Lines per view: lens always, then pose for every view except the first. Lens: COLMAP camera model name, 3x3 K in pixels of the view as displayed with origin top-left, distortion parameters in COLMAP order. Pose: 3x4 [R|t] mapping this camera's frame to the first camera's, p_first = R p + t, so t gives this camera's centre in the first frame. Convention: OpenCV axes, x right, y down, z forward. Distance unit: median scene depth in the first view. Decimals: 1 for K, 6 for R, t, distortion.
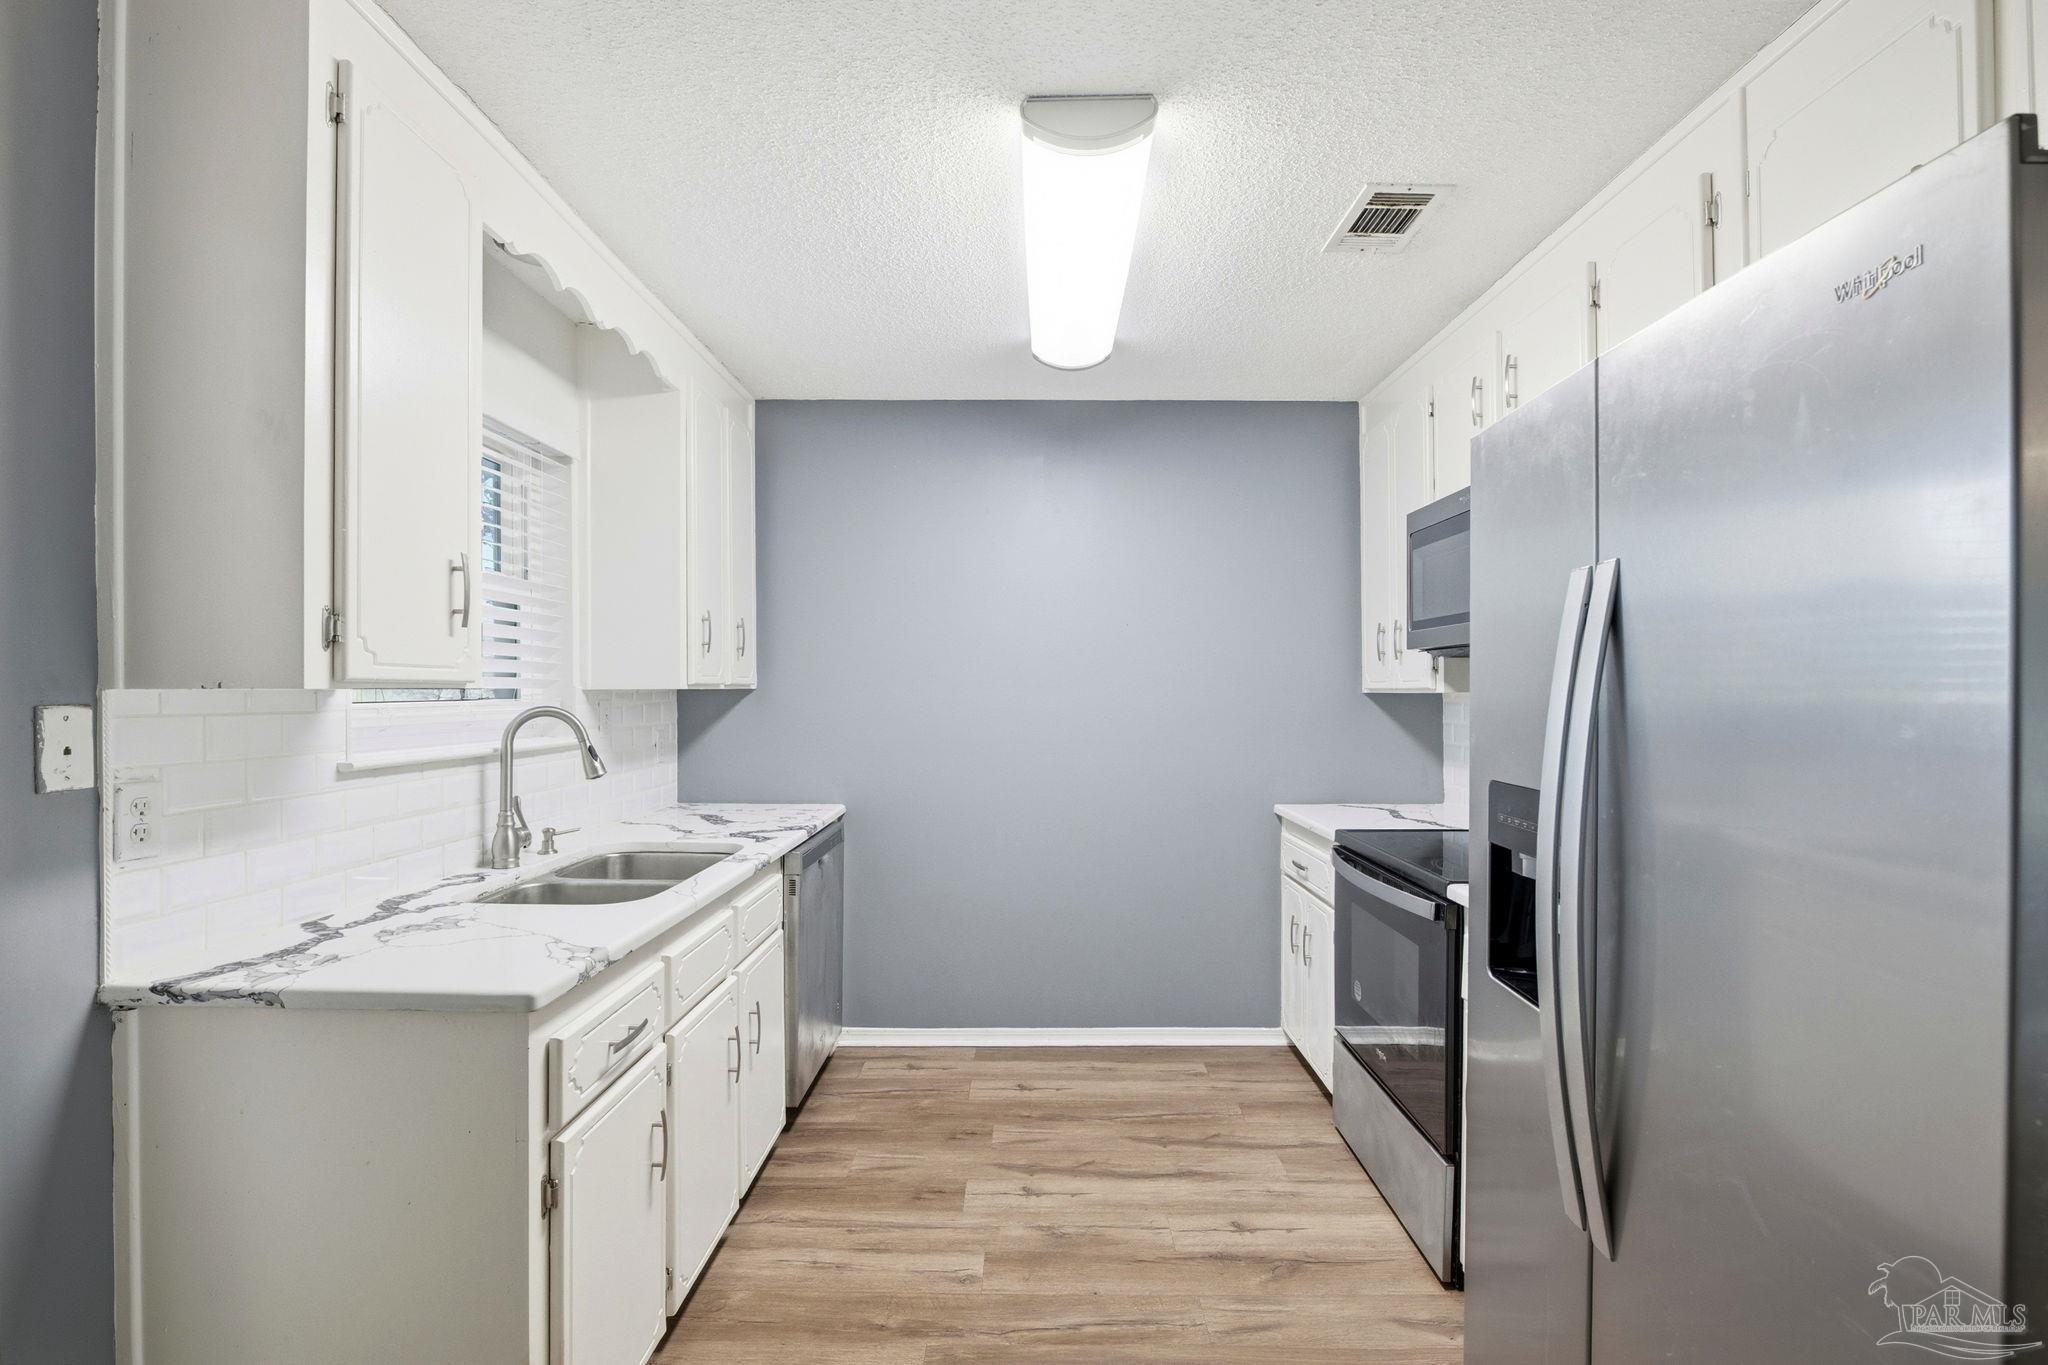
lens RADIAL K [[919.6, 0, 1027.5], [0, 919.6, 695.3], [0, 0, 1]] dist [-0.002931, -0.000298]
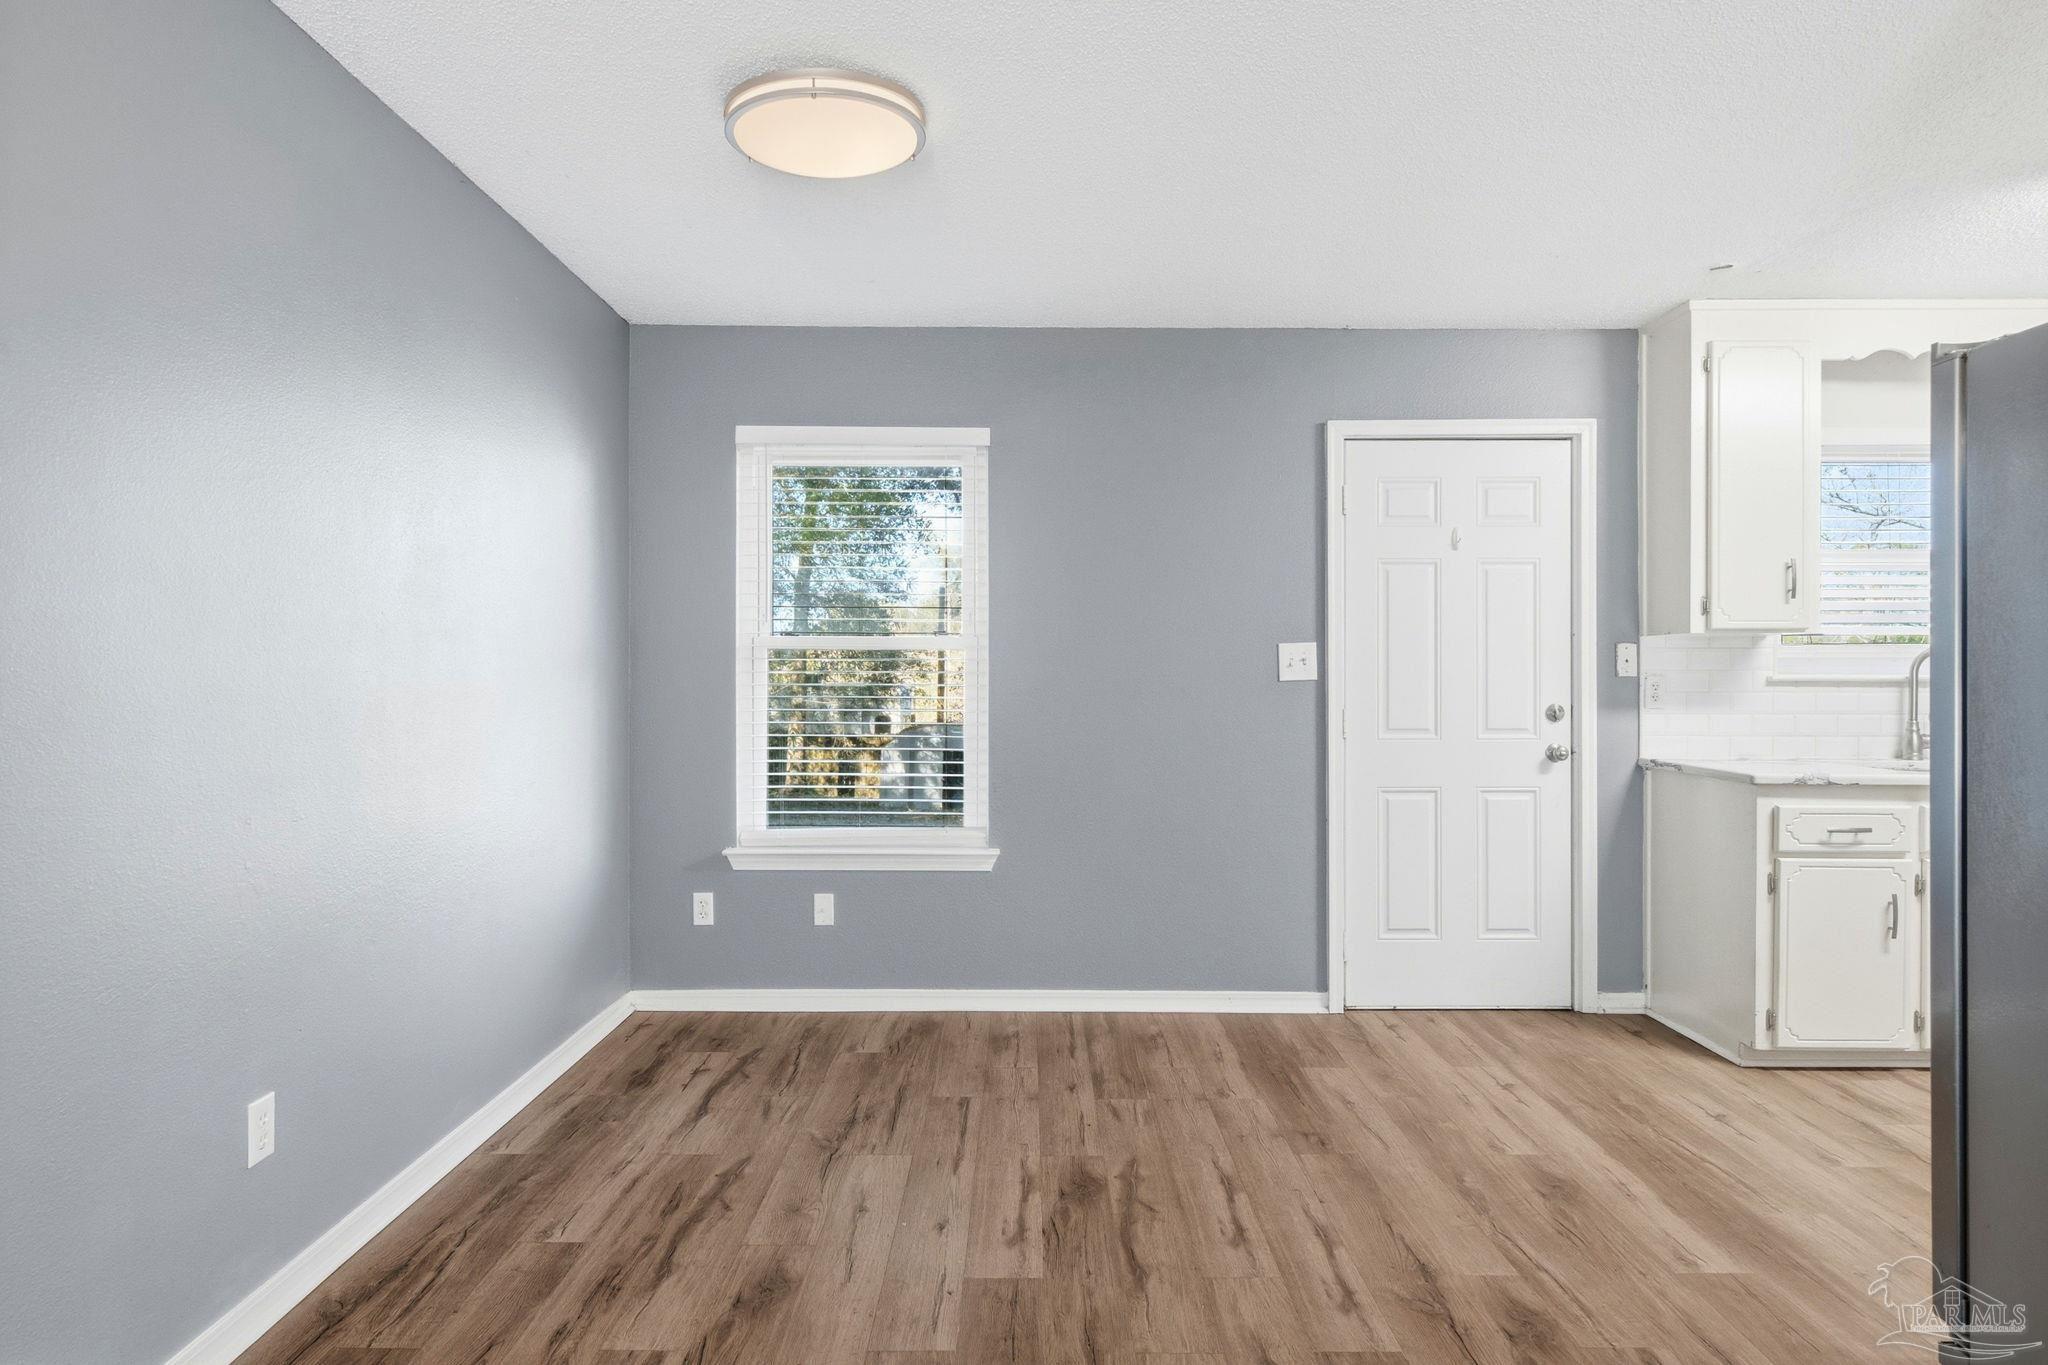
lens RADIAL K [[1139.4, 0, 1031.9], [0, 1139.4, 684.8], [0, 0, 1]] dist [-0.006273, -0.000748]
pose [[0.019750, 0.008865, -0.999766, 1.067612], [-0.000622, 0.999961, 0.008854, 0.052166], [0.999805, 0.000447, 0.019755, -0.363723]]
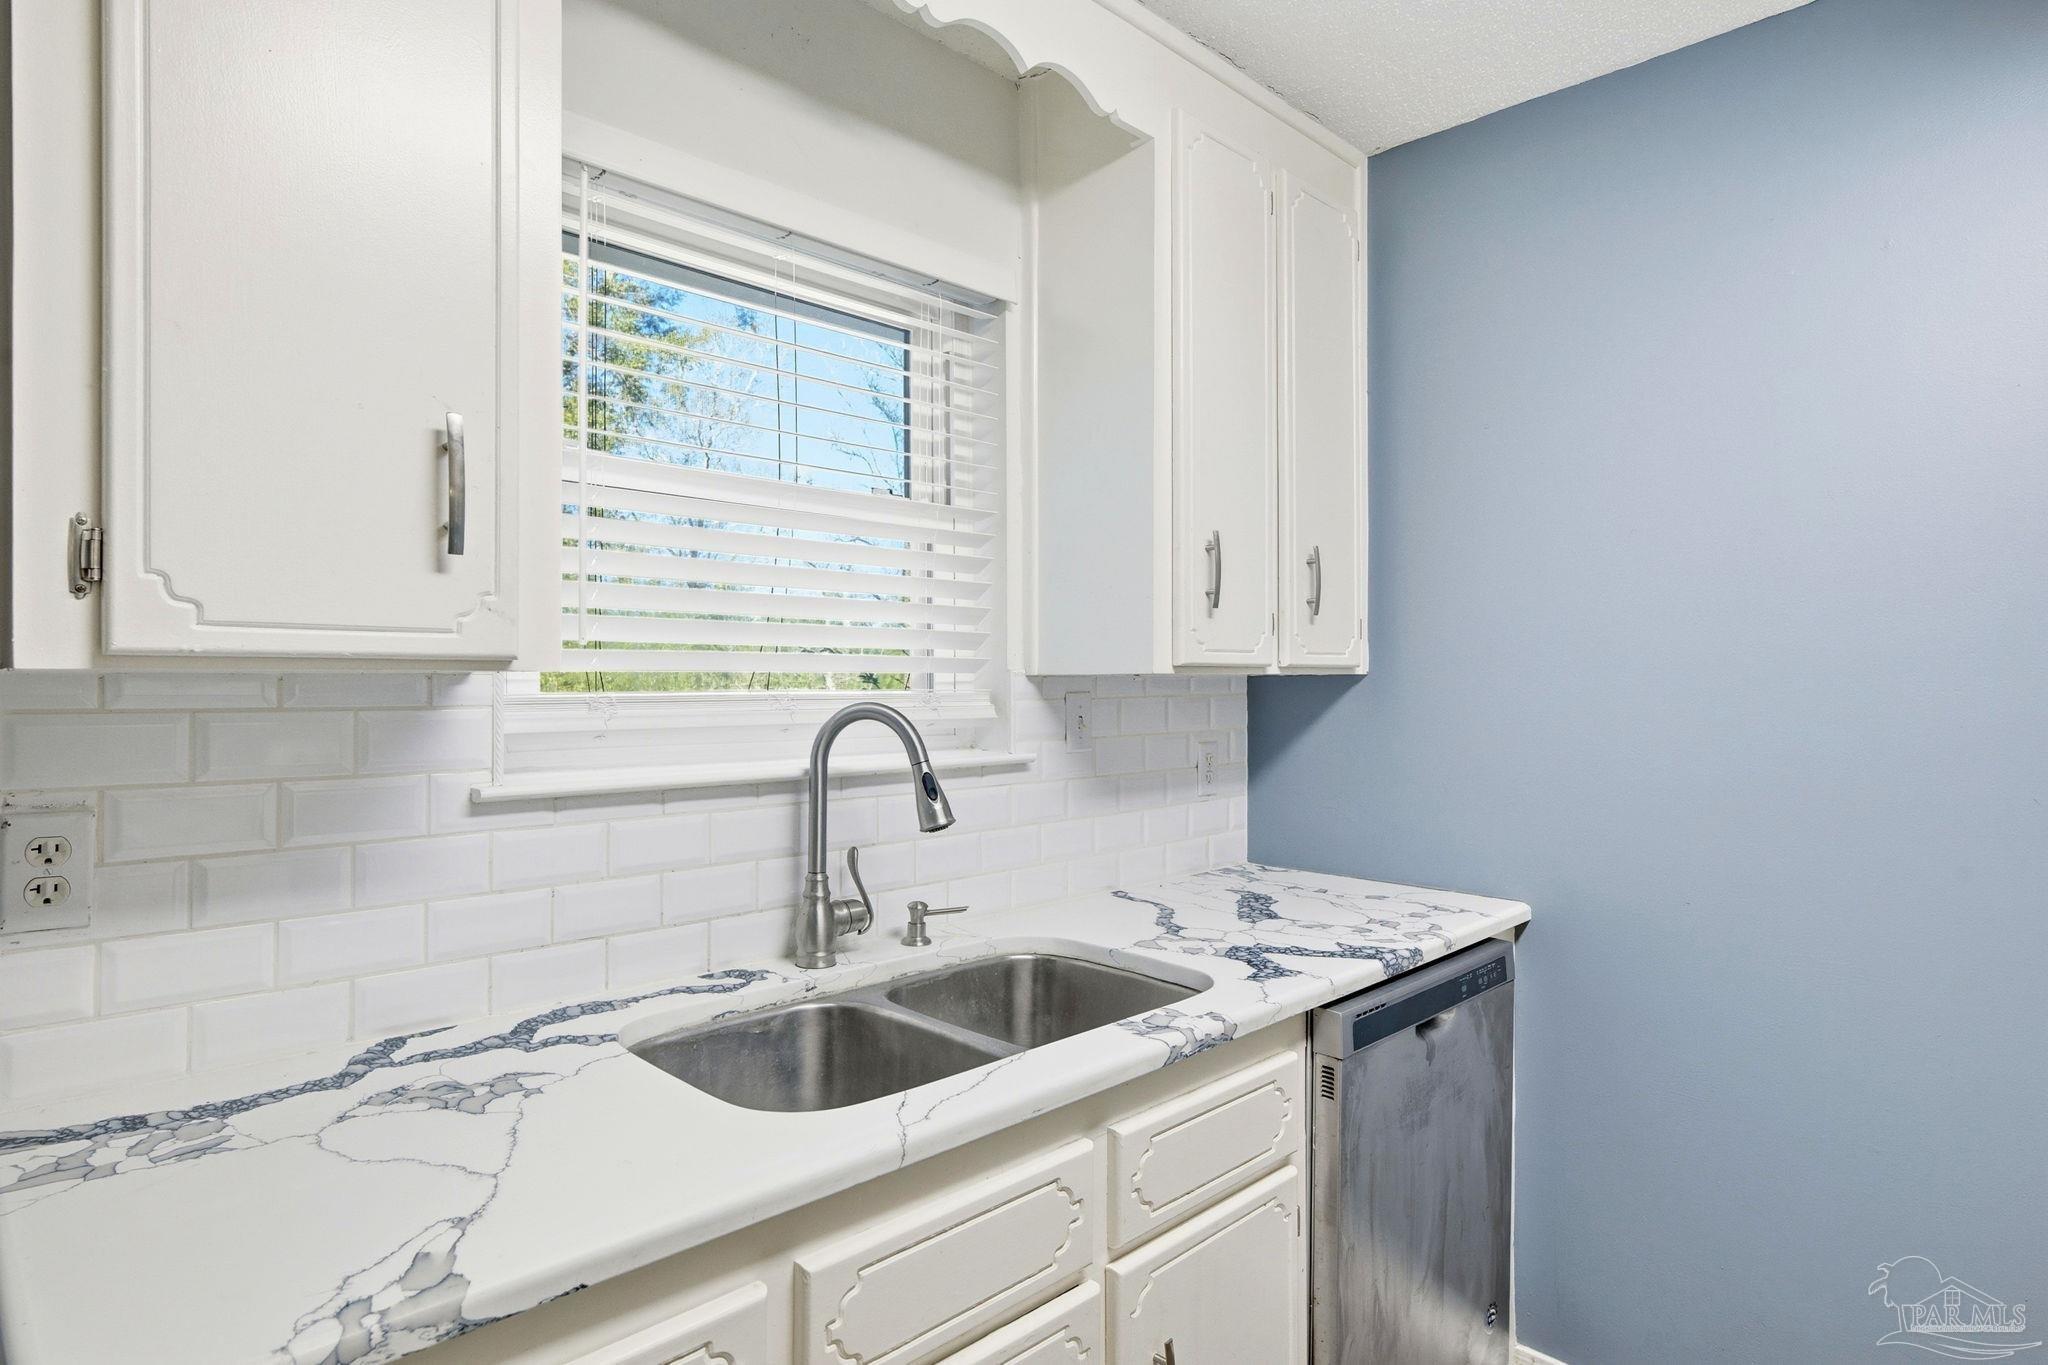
lens RADIAL K [[1139.4, 0, 1014.0], [0, 1139.4, 671.6], [0, 0, 1]] dist [-0.006273, -0.000748]
pose [[0.714629, -0.001345, -0.699502, 0.052471], [-0.006307, 0.999945, -0.008366, -0.002117], [0.699475, 0.010391, 0.714581, 0.507049]]
